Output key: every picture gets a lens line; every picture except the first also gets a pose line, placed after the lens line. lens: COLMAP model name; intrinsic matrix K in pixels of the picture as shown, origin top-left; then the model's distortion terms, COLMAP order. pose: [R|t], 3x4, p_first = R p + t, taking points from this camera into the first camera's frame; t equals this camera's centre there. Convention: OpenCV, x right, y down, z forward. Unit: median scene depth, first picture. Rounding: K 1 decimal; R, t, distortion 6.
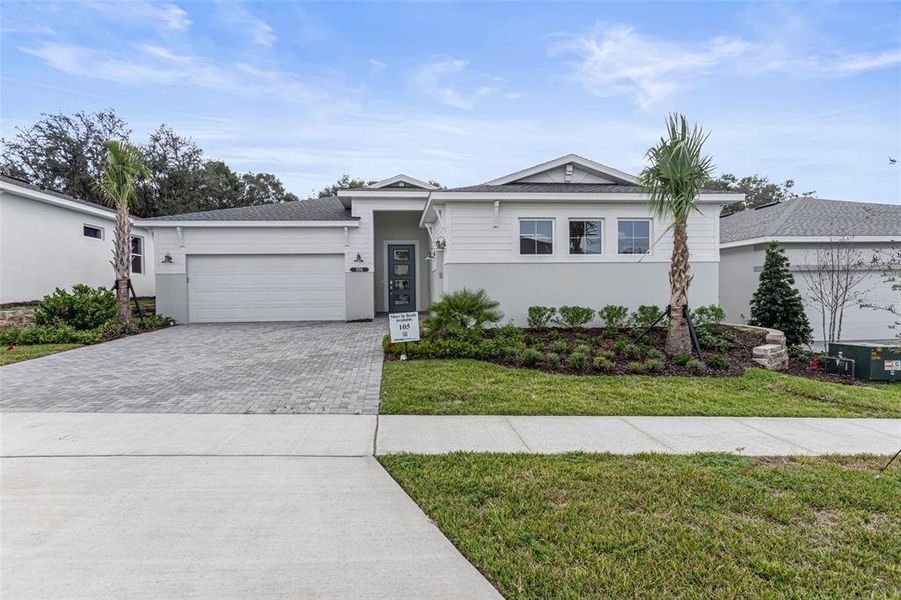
lens RADIAL K [[492.1, 0, 448.1], [0, 492.1, 314.6], [0, 0, 1]] dist [-0.015169, 0.029905]
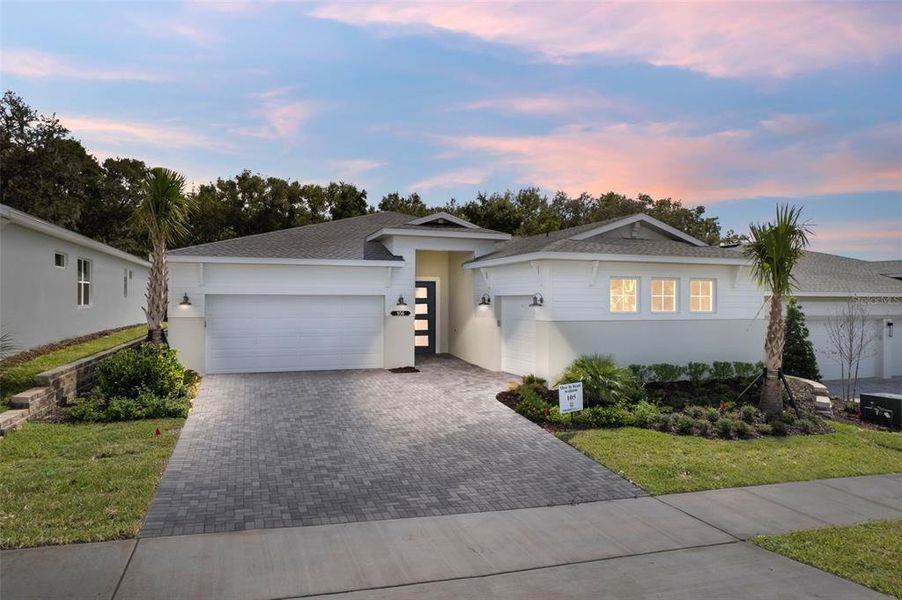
lens RADIAL K [[566.4, 0, 462.8], [0, 566.4, 304.4], [0, 0, 1]] dist [-0.065529, 0.051435]
pose [[0.969562, 0.015784, 0.244339, -0.352402], [-0.005554, 0.999081, -0.042502, -0.069330], [-0.244785, 0.039852, 0.968758, -0.051910]]
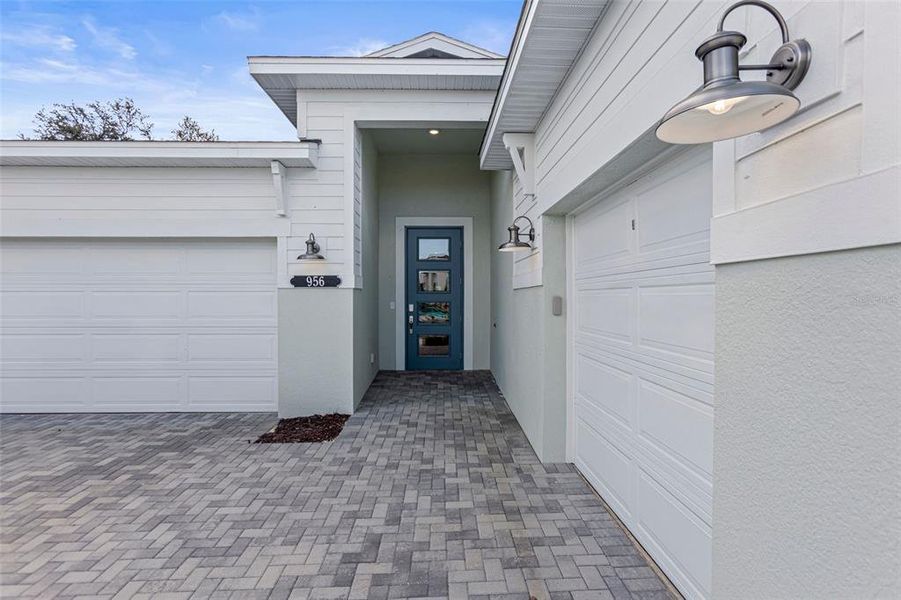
lens RADIAL K [[460.1, 0, 450.5], [0, 460.1, 300.0], [0, 0, 1]] dist [-0.001362, 0.022572]
pose [[0.996840, 0.010777, -0.078697, -0.056713], [-0.013849, 0.999159, -0.038600, -0.071013], [0.078215, 0.039568, 0.996151, 0.721821]]
